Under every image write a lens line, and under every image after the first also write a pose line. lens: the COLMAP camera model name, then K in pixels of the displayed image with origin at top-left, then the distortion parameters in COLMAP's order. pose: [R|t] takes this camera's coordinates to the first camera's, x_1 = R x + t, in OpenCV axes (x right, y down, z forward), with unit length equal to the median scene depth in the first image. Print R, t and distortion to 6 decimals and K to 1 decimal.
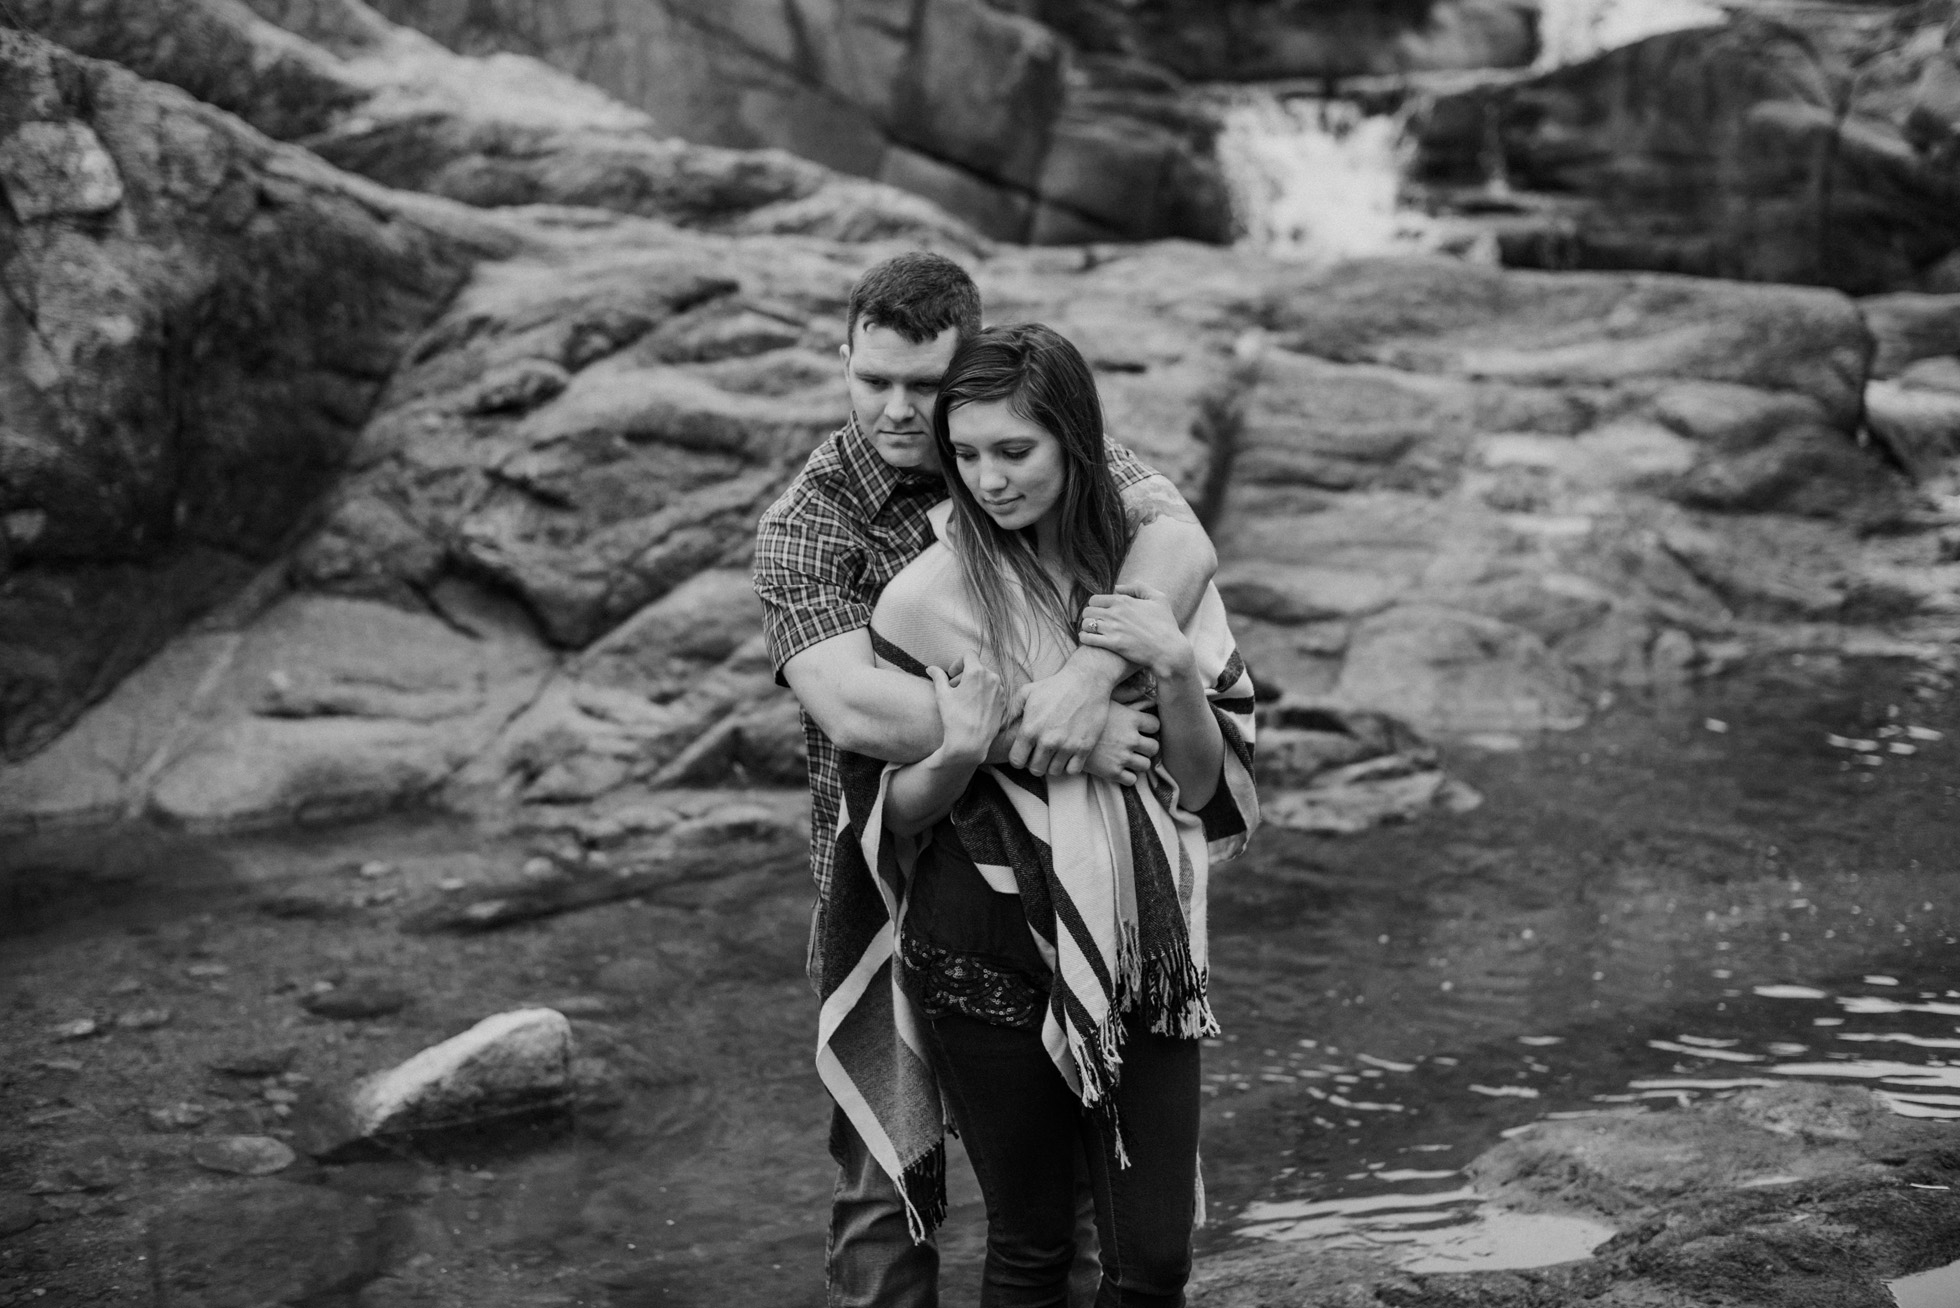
lens RADIAL K [[2786.5, 0, 980.0], [0, 2786.5, 654.0], [0, 0, 1]] dist [-0.076568, -0.039069]
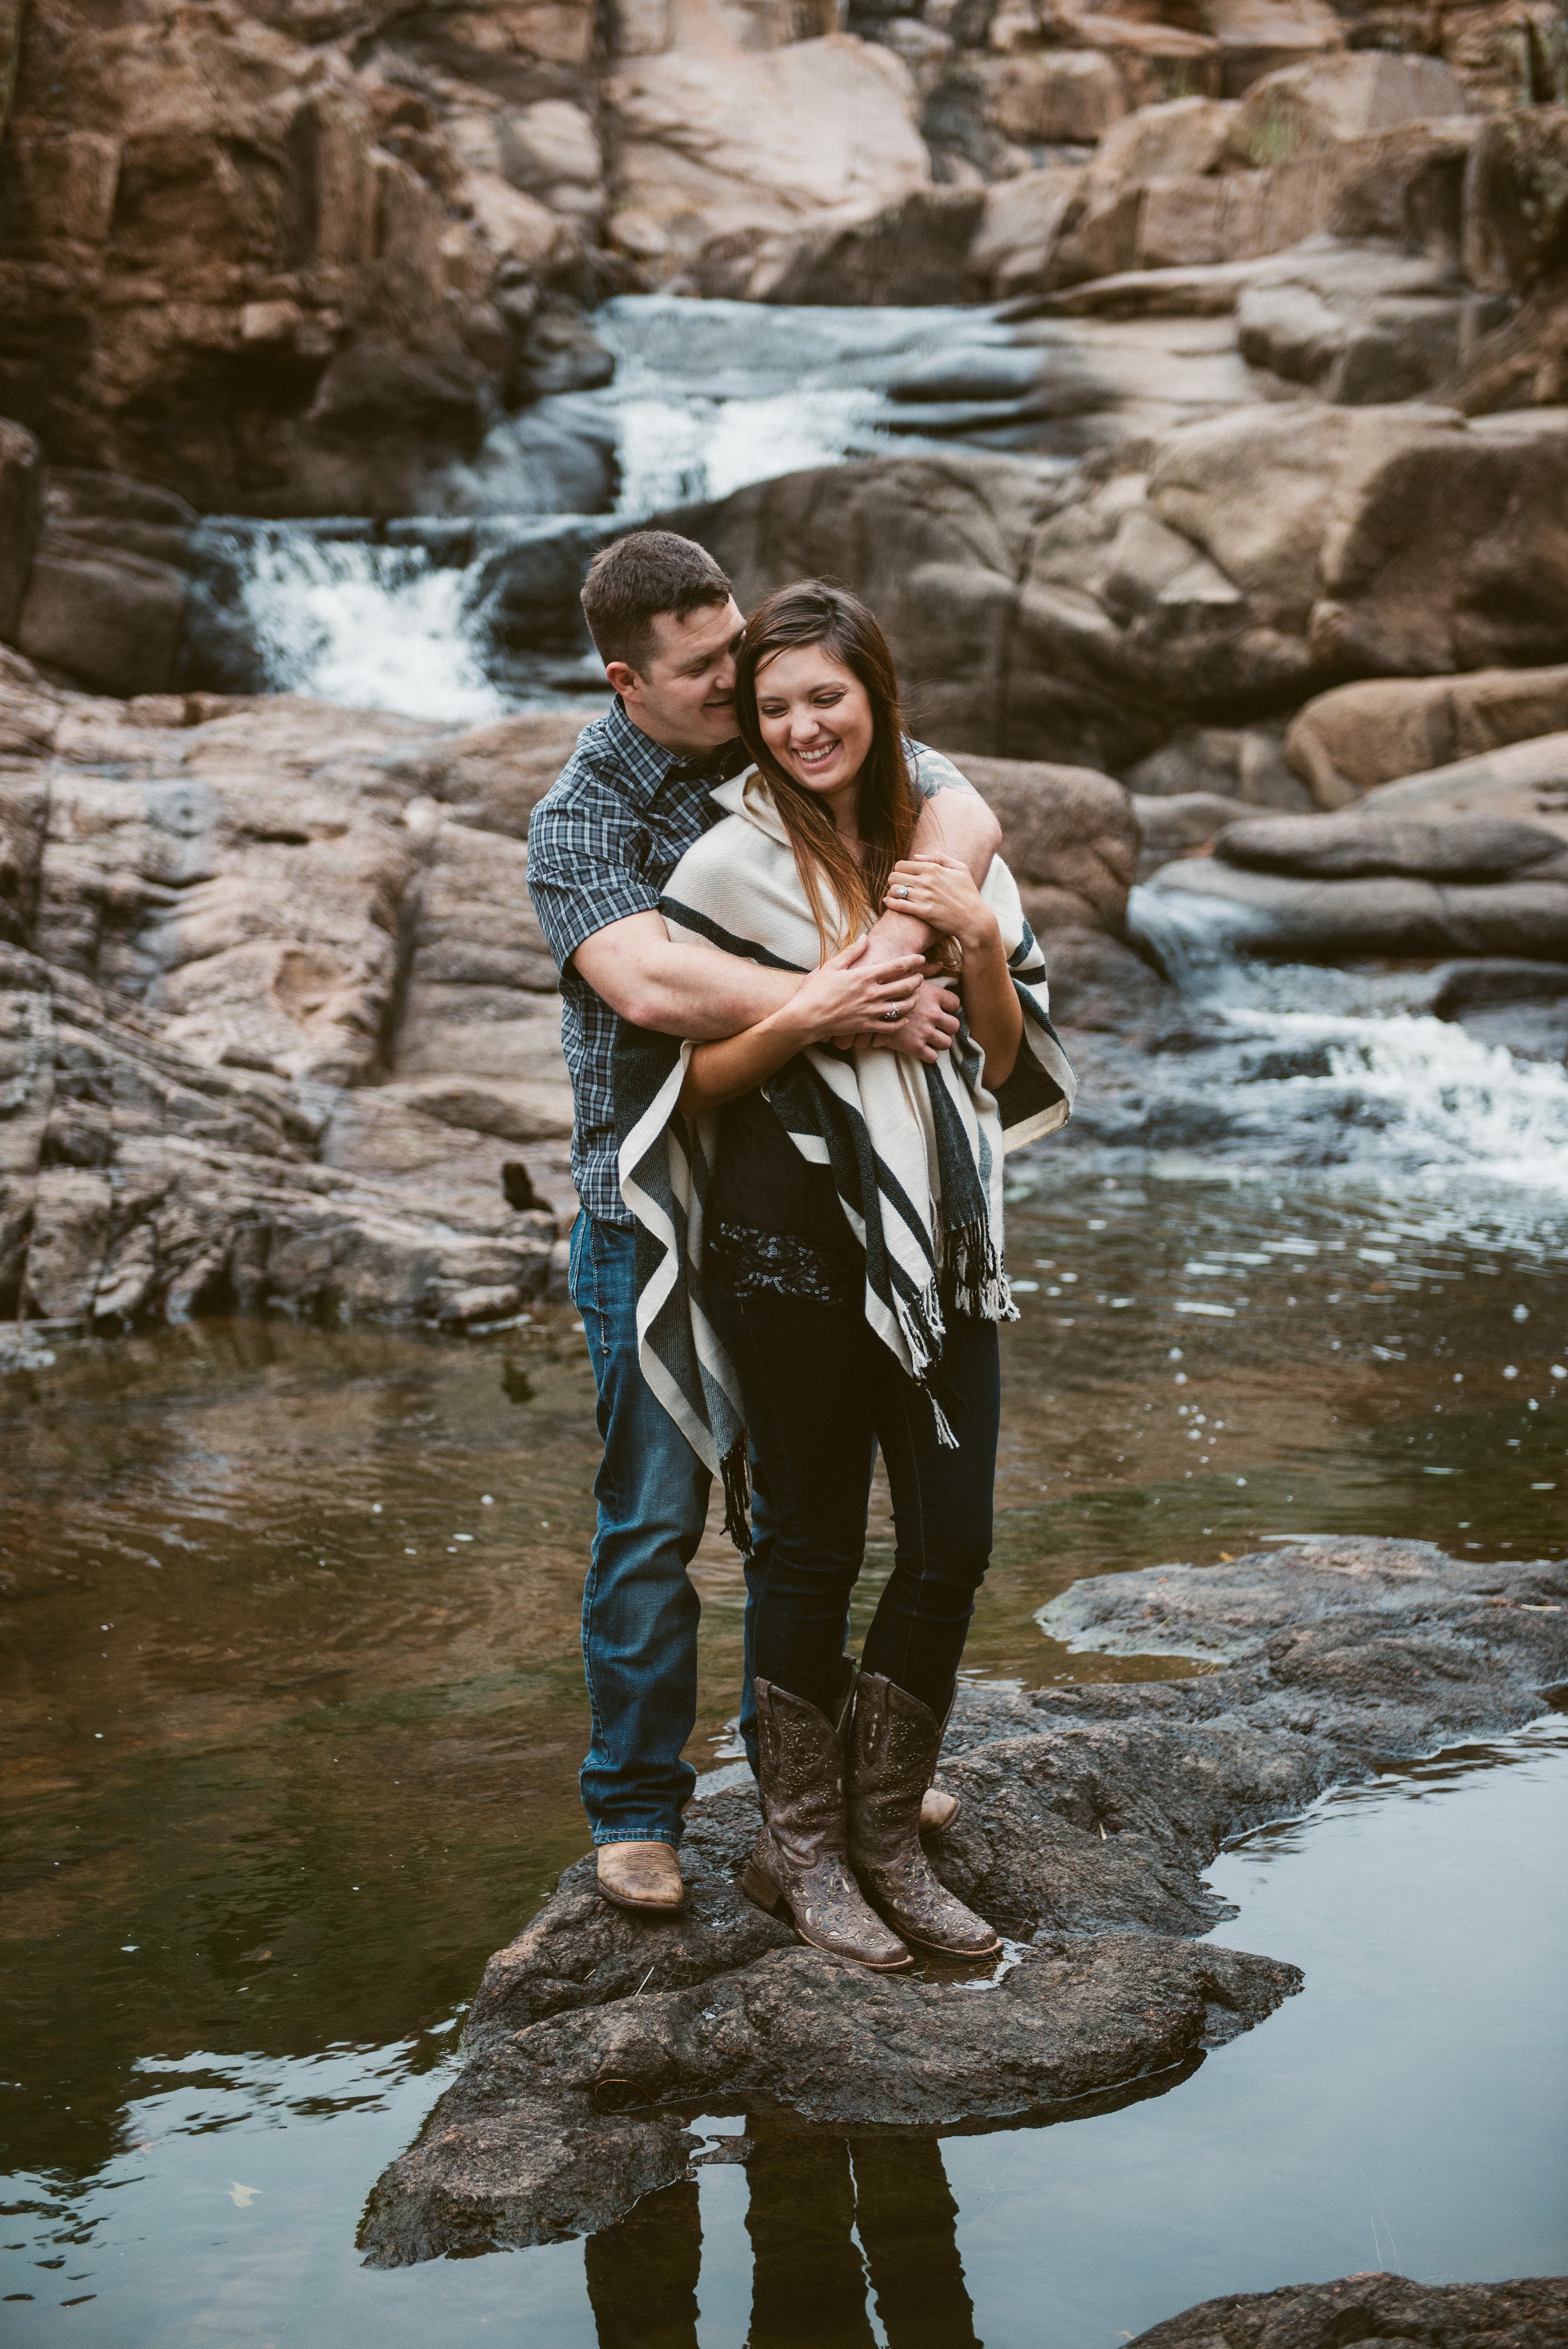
lens RADIAL K [[3816.8, 0, 772.4], [0, 3816.8, 1177.8], [0, 0, 1]] dist [0.141391, -0.076511]
pose [[0.961626, -0.004476, 0.274328, -0.108072], [0.016691, 0.998969, -0.042208, 0.041396], [-0.273856, 0.045167, 0.960709, -0.086445]]
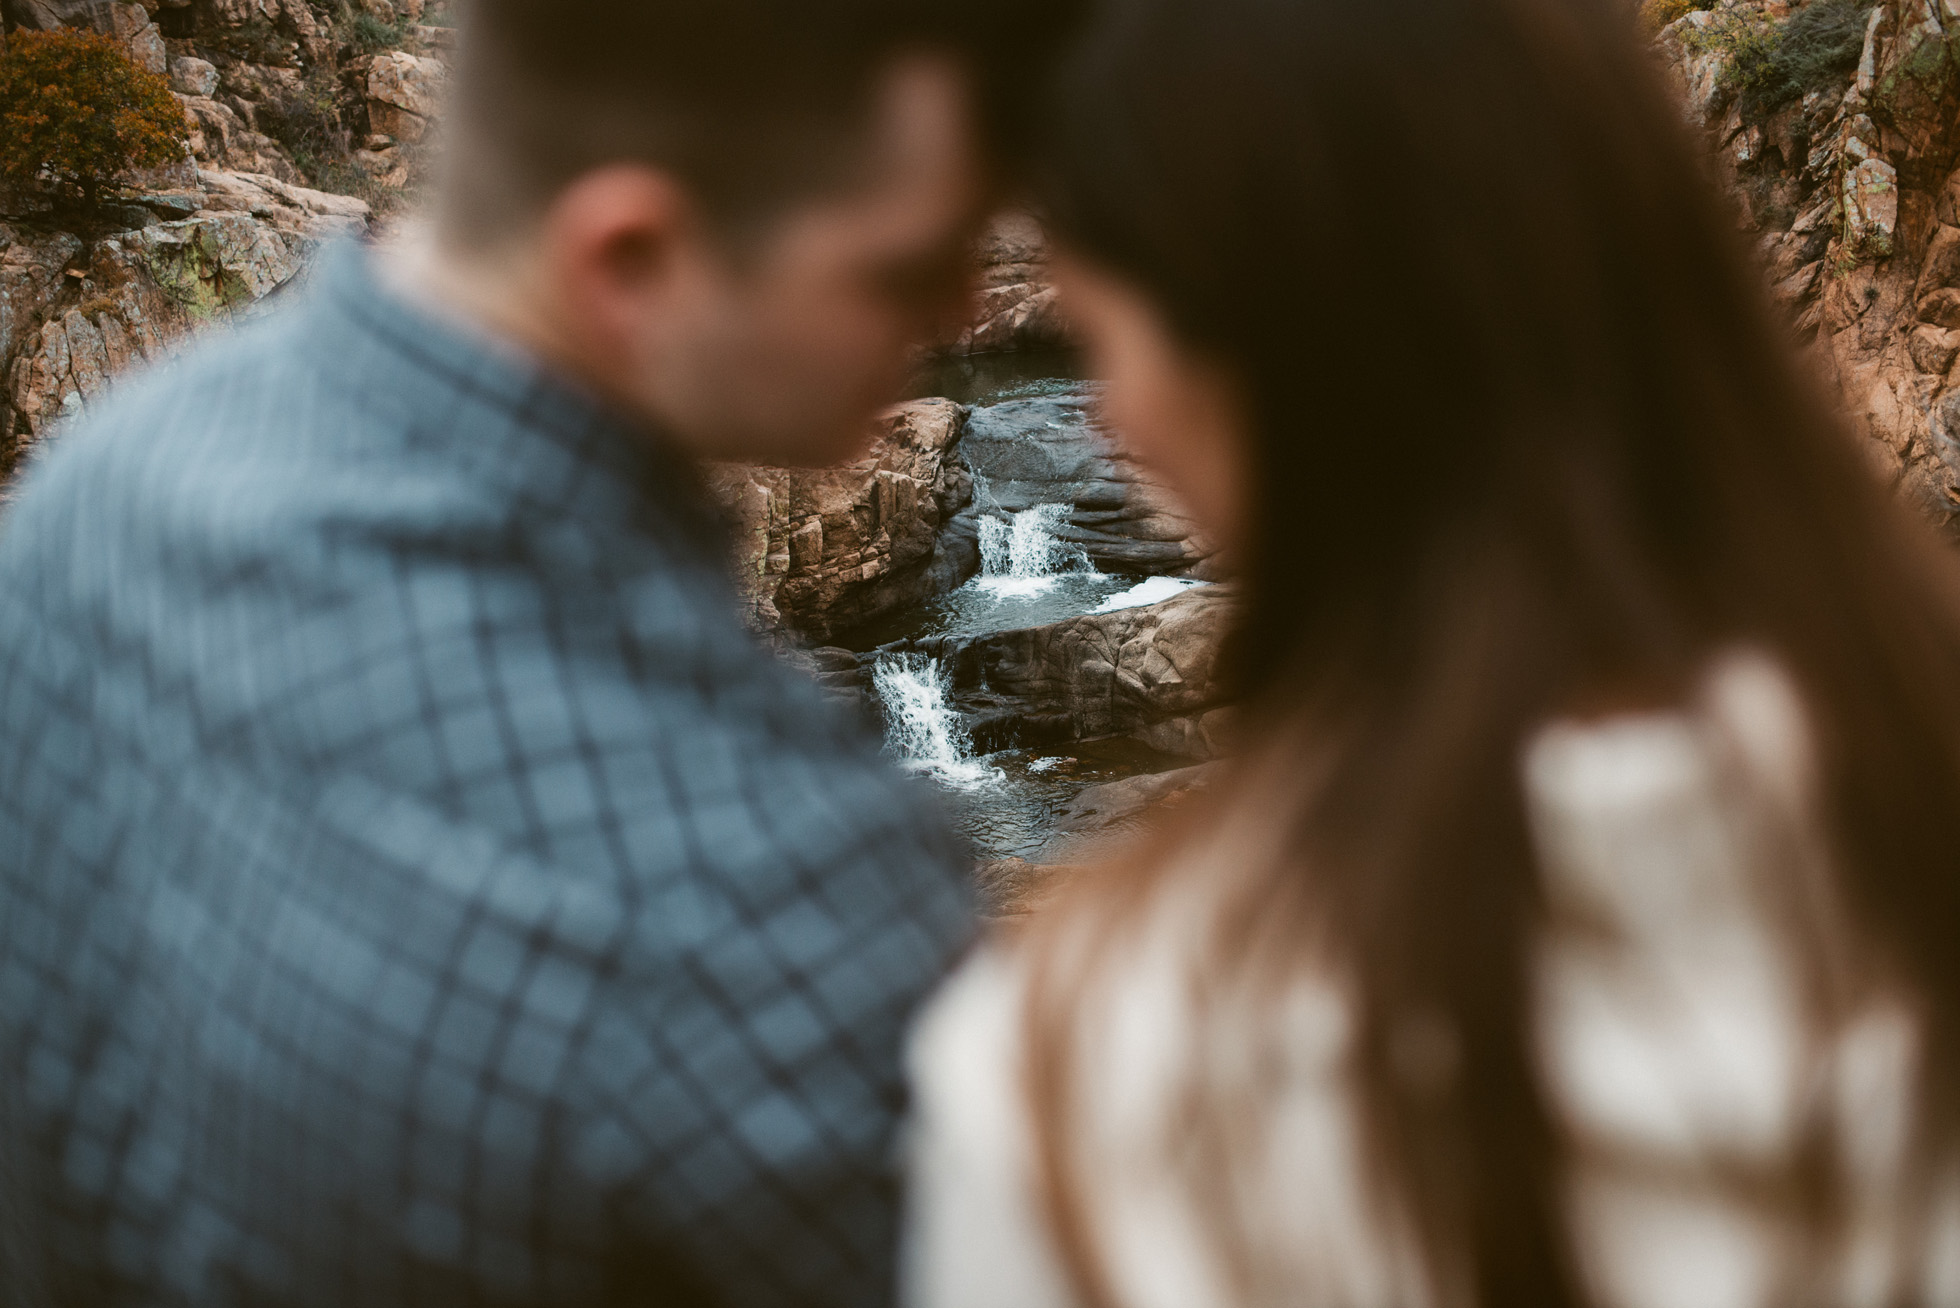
lens RADIAL K [[2786.5, 0, 980.0], [0, 2786.5, 654.0], [0, 0, 1]] dist [-0.076568, -0.039069]
pose [[0.963789, -0.104280, 0.245429, -0.720399], [0.069561, 0.986817, 0.146126, -0.949448], [-0.257432, -0.123763, 0.958338, -2.346554]]
